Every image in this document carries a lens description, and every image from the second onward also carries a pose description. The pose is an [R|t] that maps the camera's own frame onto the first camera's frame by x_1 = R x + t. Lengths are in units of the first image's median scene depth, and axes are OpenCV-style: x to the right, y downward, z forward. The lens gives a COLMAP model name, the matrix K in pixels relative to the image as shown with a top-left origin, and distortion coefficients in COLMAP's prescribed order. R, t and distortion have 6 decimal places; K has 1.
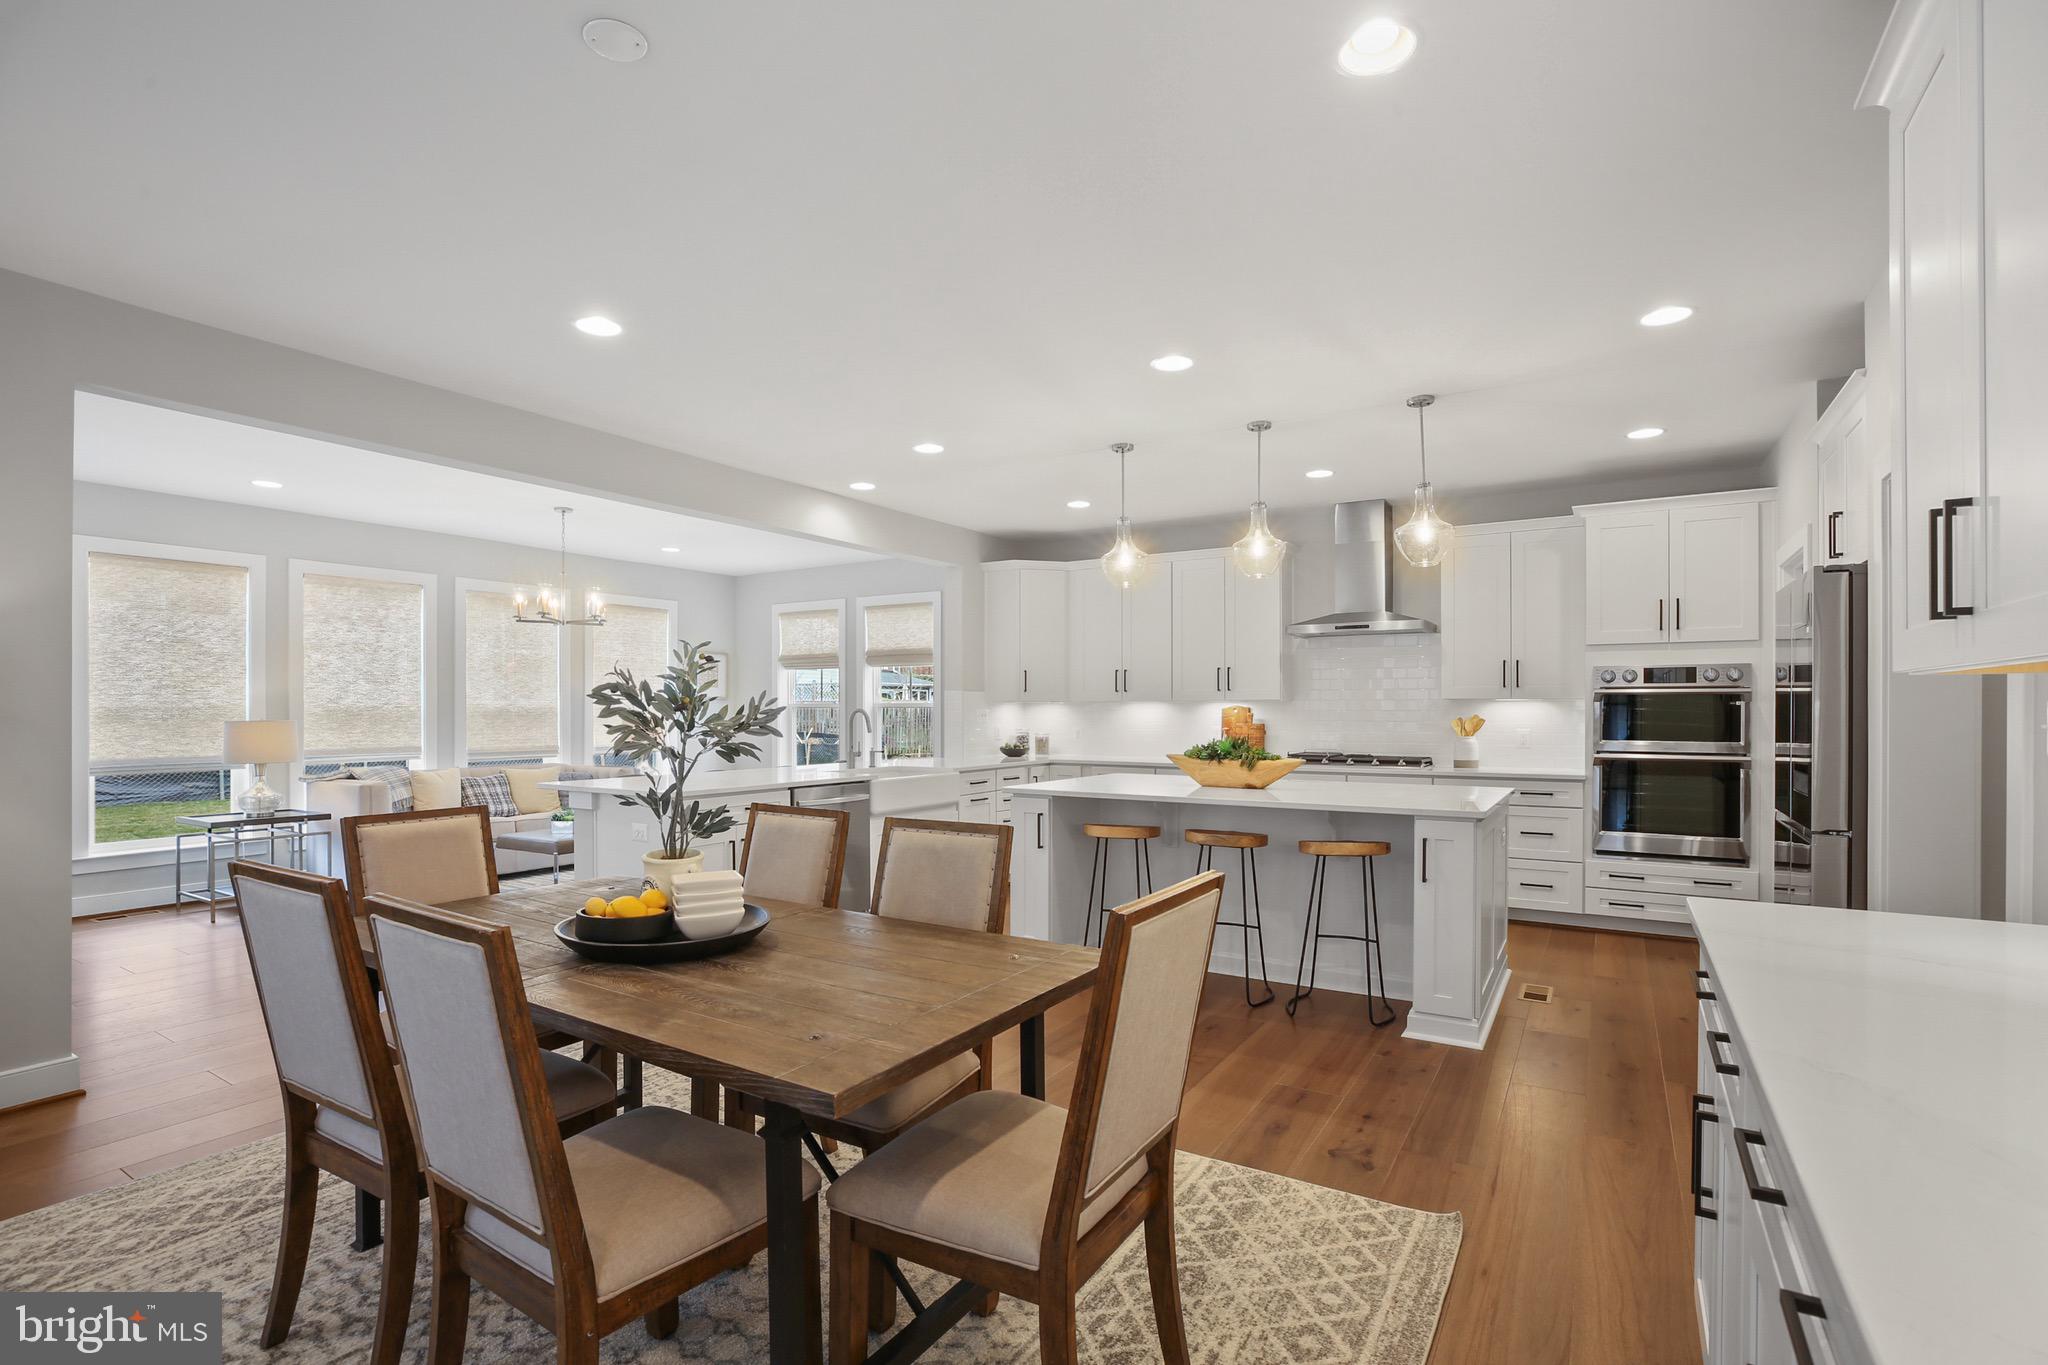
lens RADIAL K [[944.0, 0, 1018.4], [0, 944.0, 716.1], [0, 0, 1]] dist [-0.037105, 0.006893]
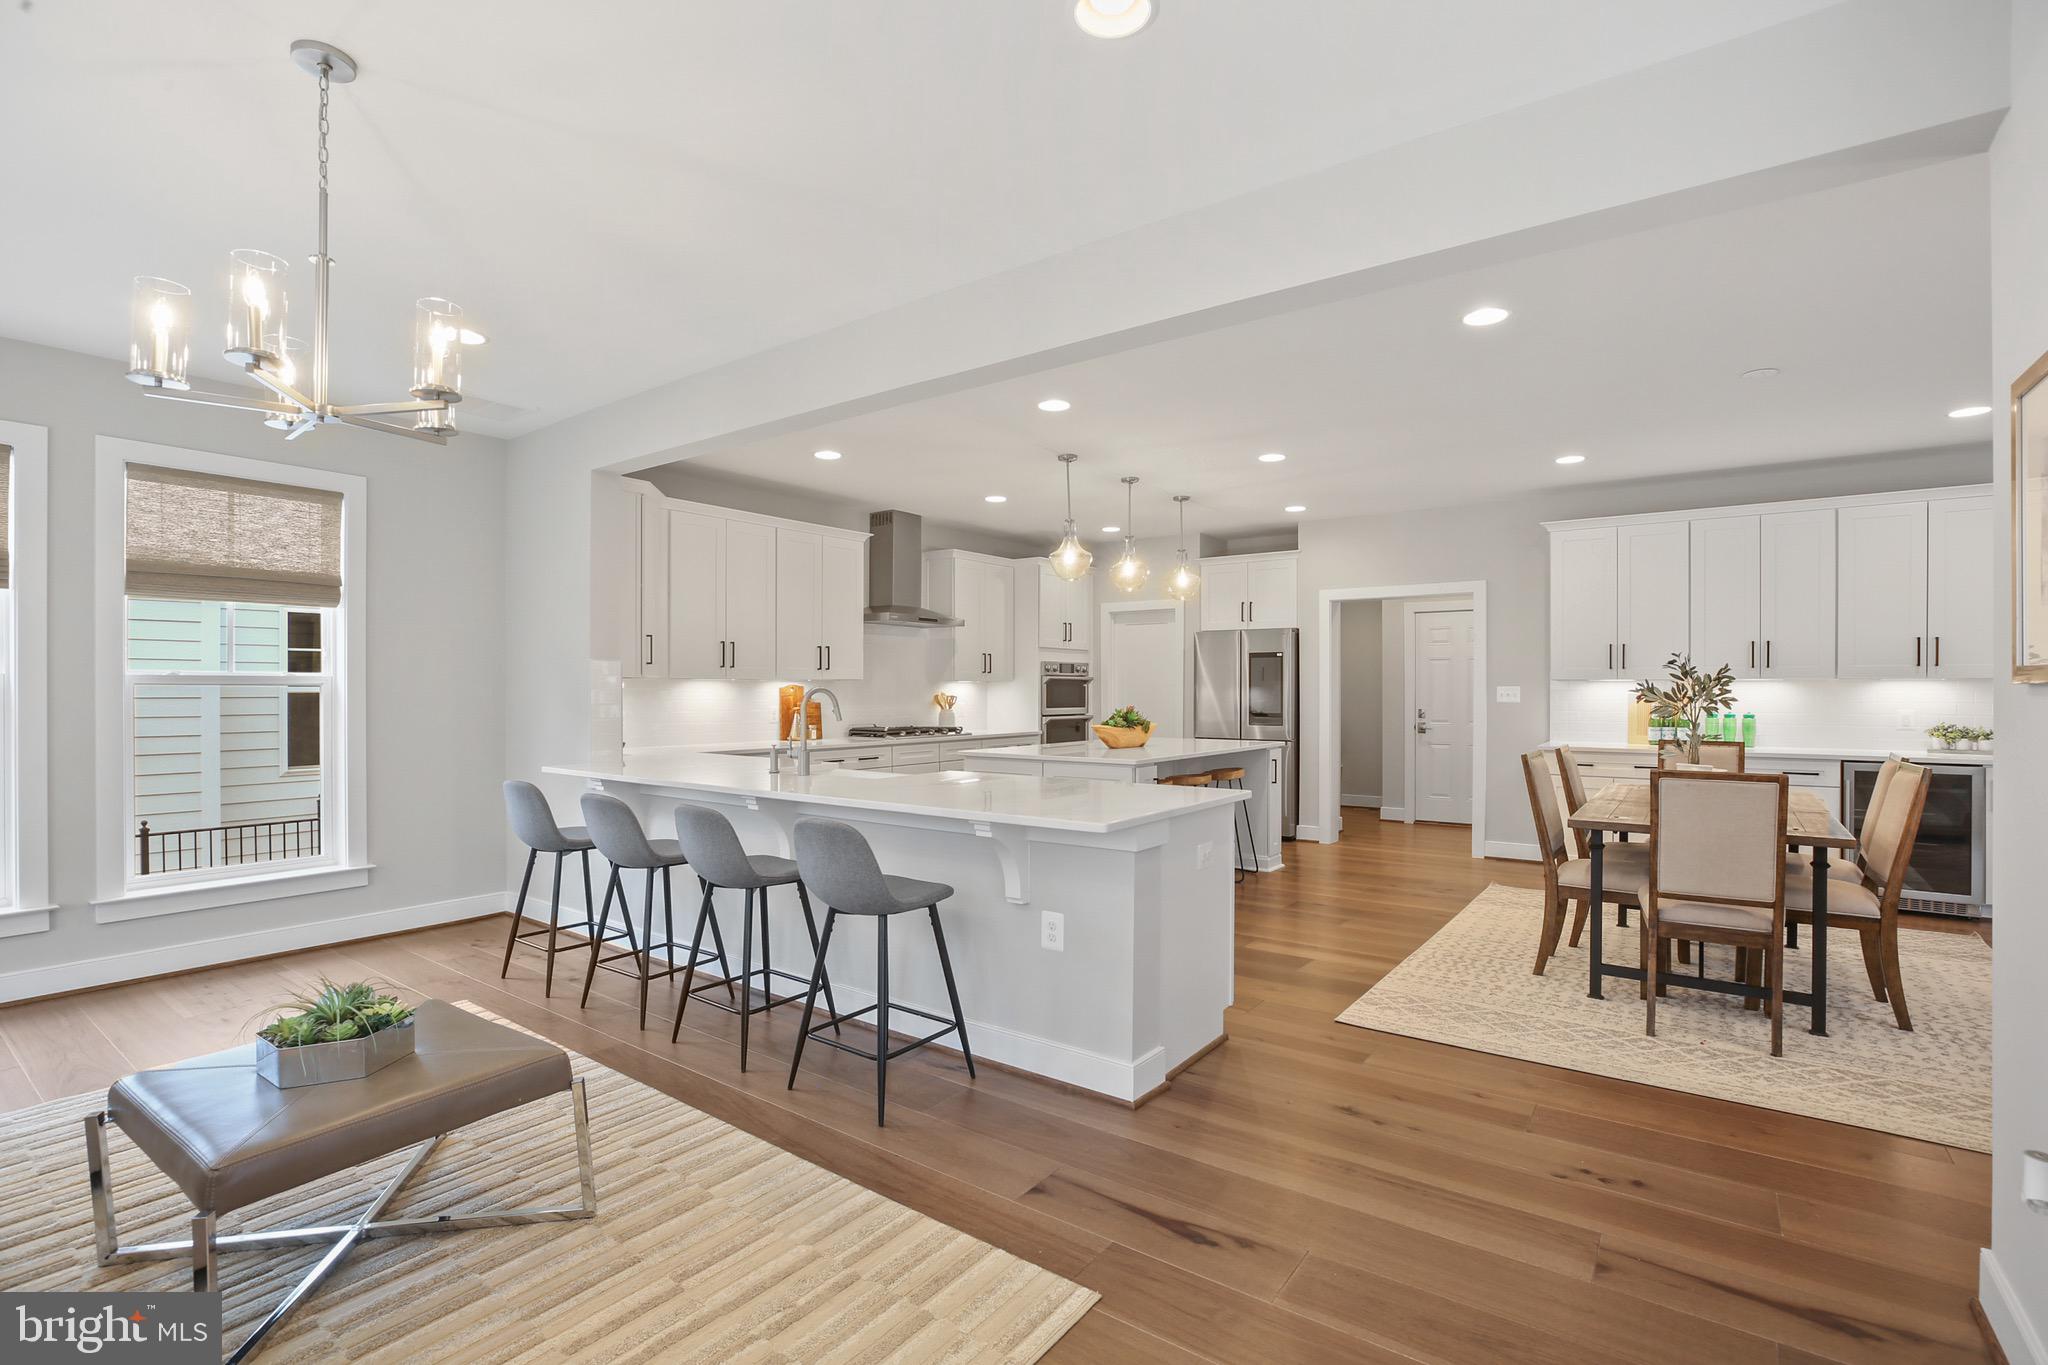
lens RADIAL K [[944.0, 0, 1018.9], [0, 944.0, 691.8], [0, 0, 1]] dist [-0.037105, 0.006893]
pose [[0.071027, -0.003329, 0.997469, -1.016664], [0.006368, 0.999976, 0.002884, -0.007044], [-0.997454, 0.006147, 0.071046, 0.967413]]
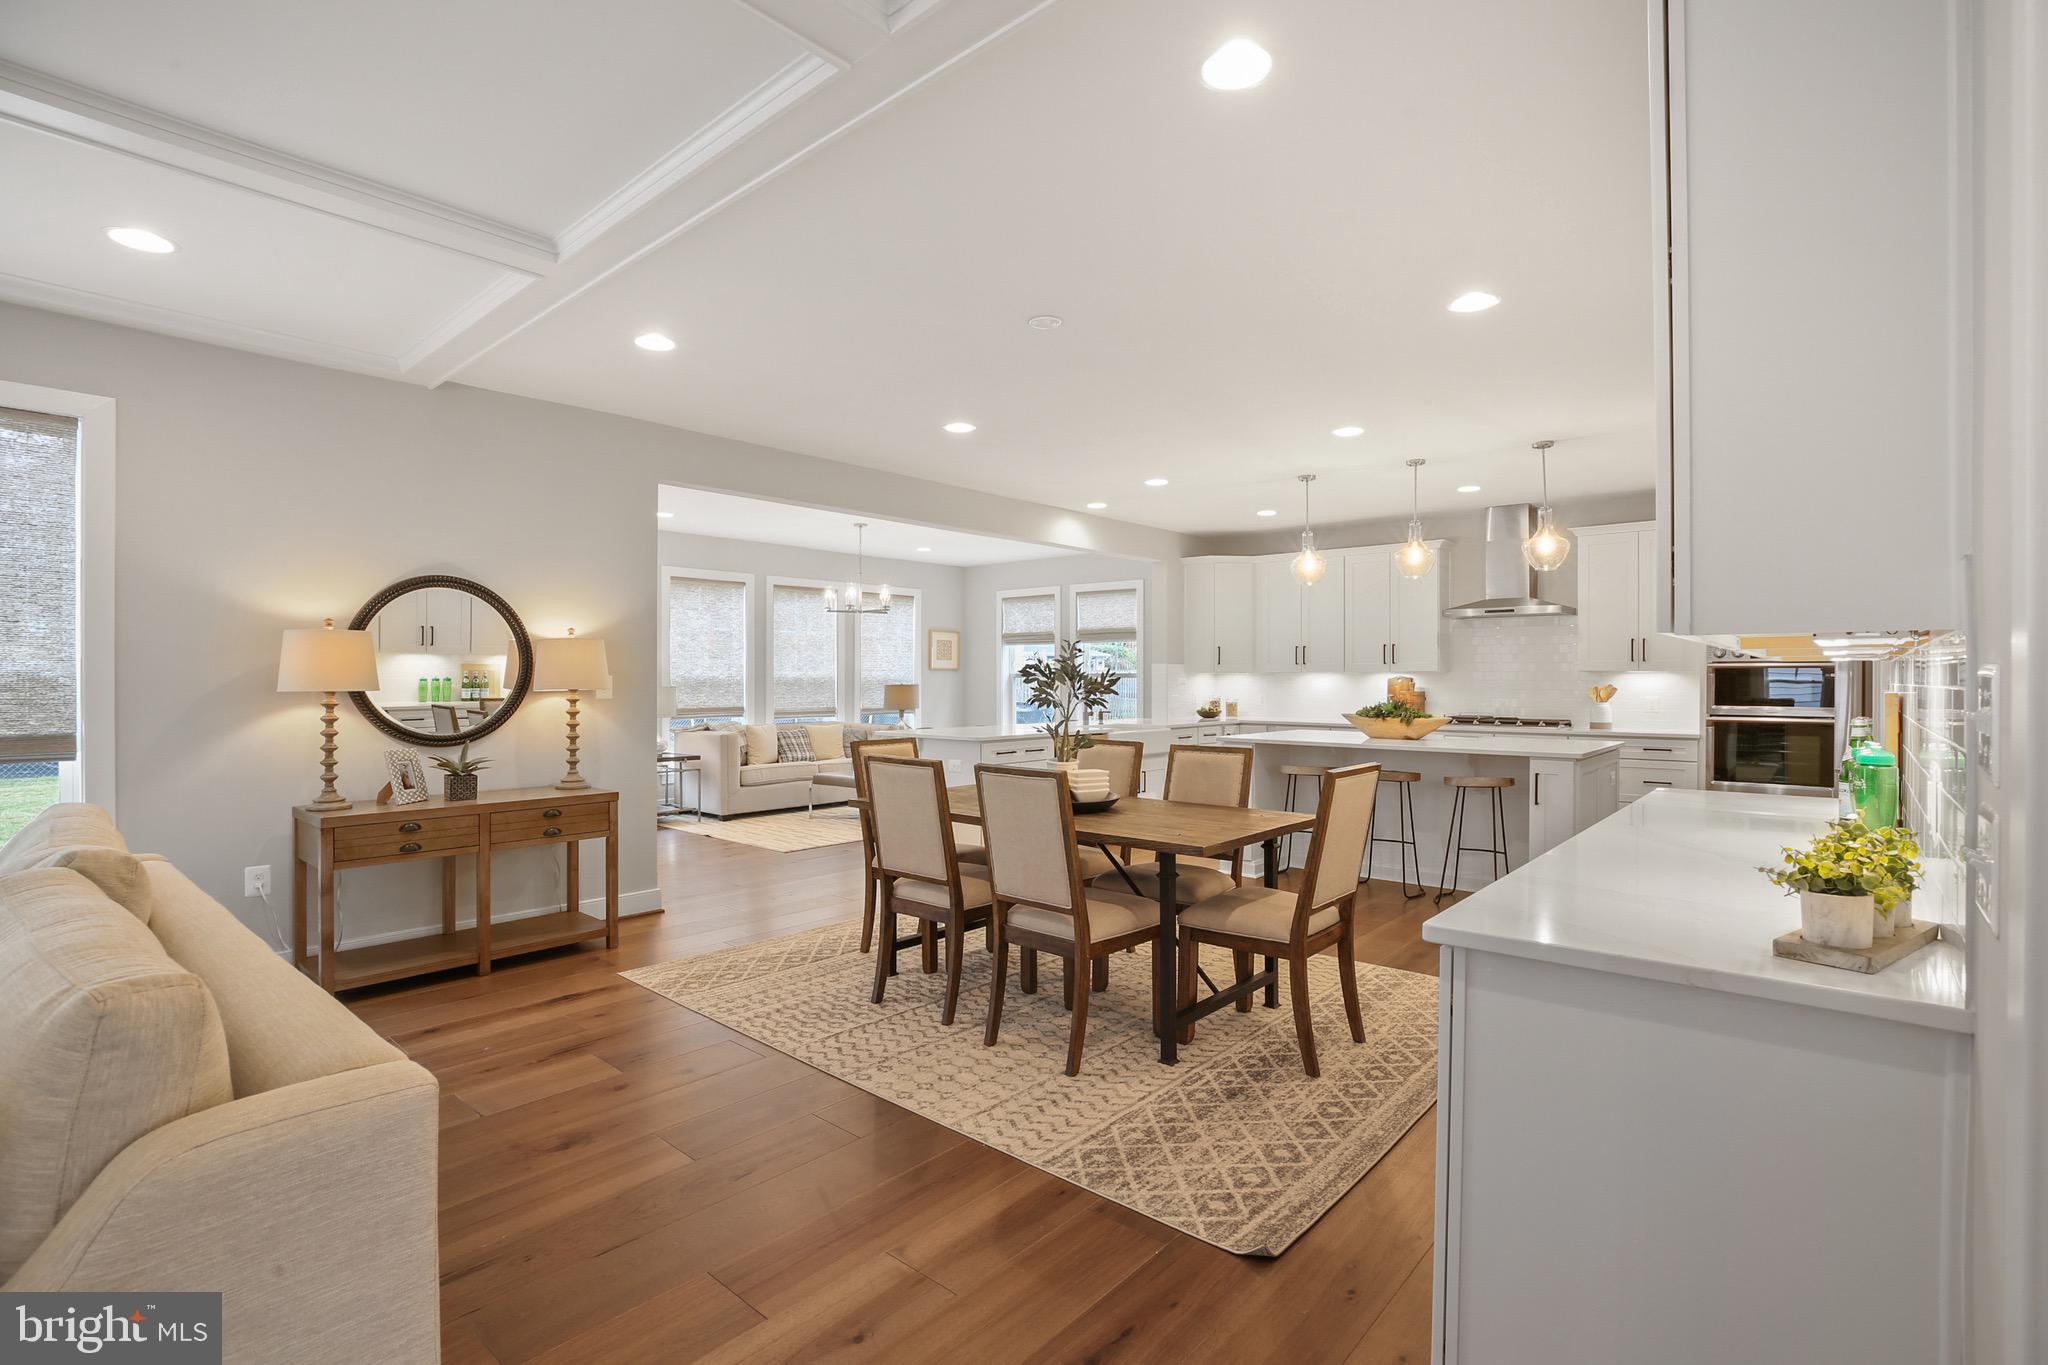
lens RADIAL K [[944.0, 0, 1028.1], [0, 944.0, 686.3], [0, 0, 1]] dist [-0.037105, 0.006893]
pose [[0.987678, 0.002468, -0.156478, -0.065892], [-0.002305, 0.999997, 0.001225, 0.002023], [0.156480, -0.000850, 0.987681, -0.340433]]
